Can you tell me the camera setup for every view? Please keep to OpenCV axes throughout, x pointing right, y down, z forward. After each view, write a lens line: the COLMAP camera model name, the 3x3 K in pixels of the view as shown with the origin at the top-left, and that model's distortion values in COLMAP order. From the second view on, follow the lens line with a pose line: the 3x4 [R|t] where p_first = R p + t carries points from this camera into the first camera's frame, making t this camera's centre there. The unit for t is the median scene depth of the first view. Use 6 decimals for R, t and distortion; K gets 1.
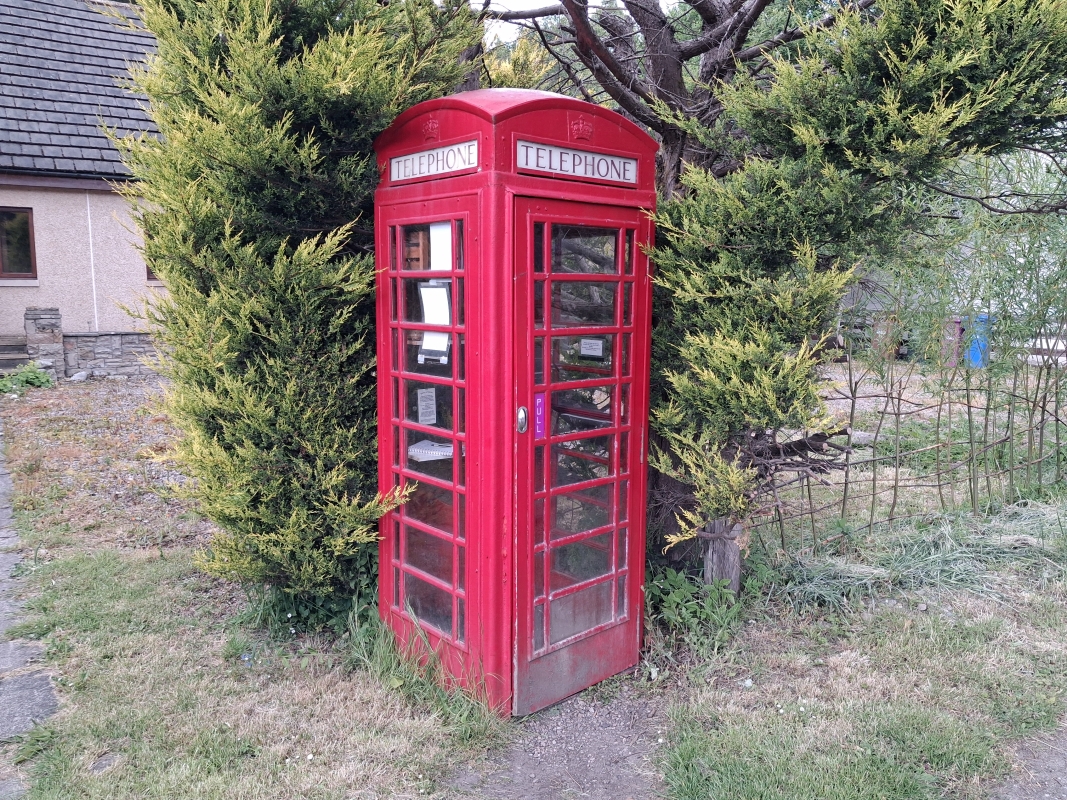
lens RADIAL K [[829.5, 0, 533.5], [0, 829.5, 400.0], [0, 0, 1]] dist [0.002243, -0.006587]
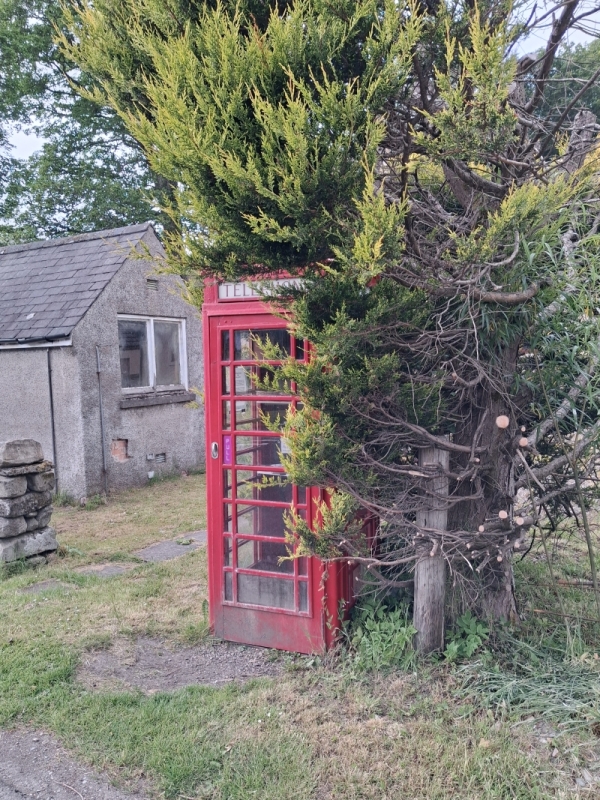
lens RADIAL K [[622.0, 0, 300.0], [0, 622.0, 400.0], [0, 0, 1]] dist [0.002243, -0.006587]
pose [[0.403134, 0.020510, -0.914911, 1.054053], [-0.097950, 0.994973, -0.020855, -0.058538], [0.909884, 0.098023, 0.403117, 0.578299]]
